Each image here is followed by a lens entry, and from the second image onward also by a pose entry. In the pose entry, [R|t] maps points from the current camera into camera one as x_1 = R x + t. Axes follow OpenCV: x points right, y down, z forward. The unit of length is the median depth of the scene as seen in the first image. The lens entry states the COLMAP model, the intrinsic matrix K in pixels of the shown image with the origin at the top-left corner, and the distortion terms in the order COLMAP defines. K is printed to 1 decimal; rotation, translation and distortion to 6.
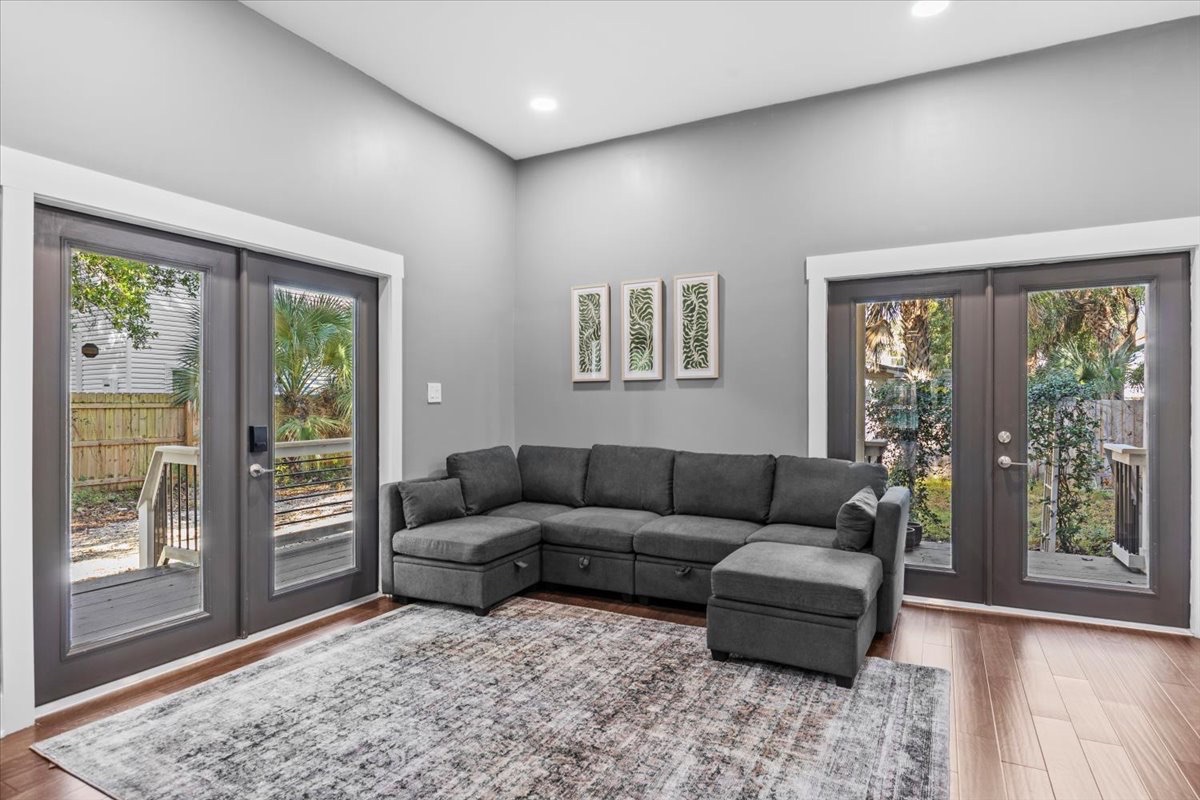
lens RADIAL K [[638.4, 0, 600.0], [0, 638.4, 400.0], [0, 0, 1]] dist [-0.014974, 0.000081]
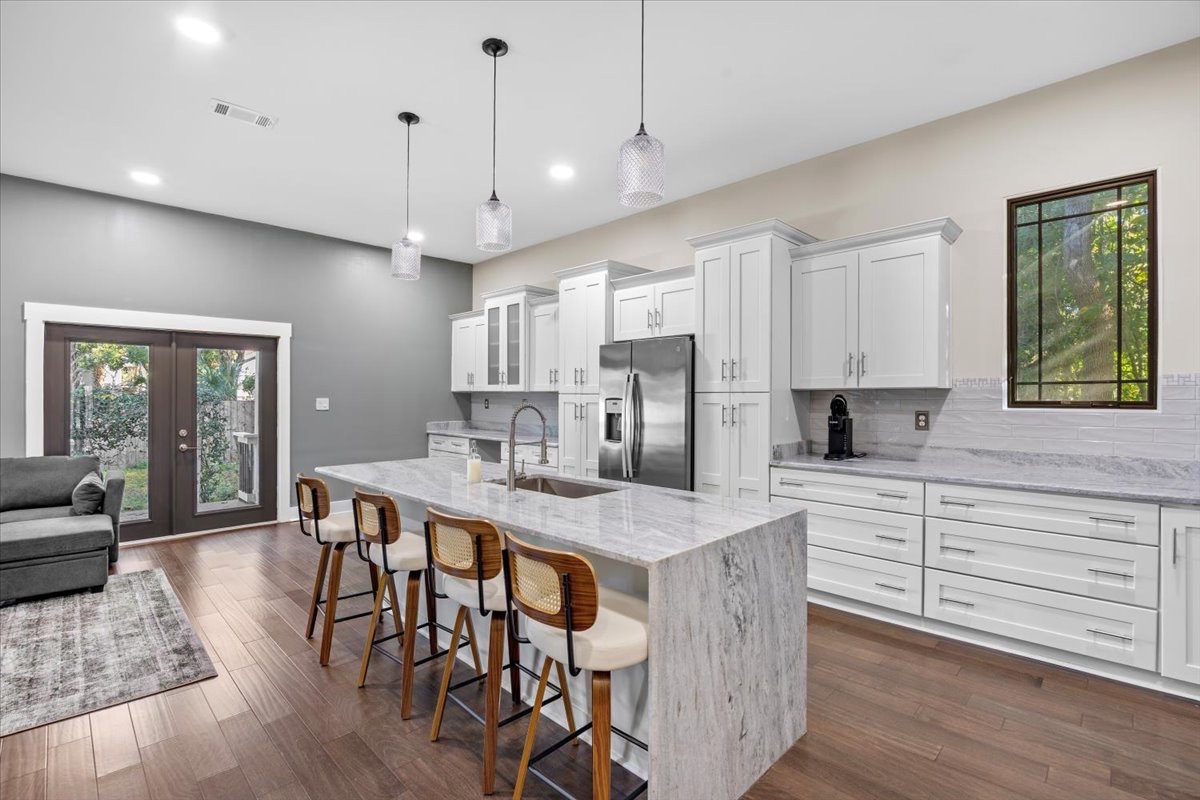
lens RADIAL K [[552.2, 0, 581.0], [0, 552.2, 396.4], [0, 0, 1]] dist [-0.000620, -0.000428]
pose [[0.310760, 0.000031, 0.950488, -0.447653], [-0.003787, 0.999992, 0.001205, -0.046472], [-0.950481, -0.003974, 0.310758, -0.481618]]
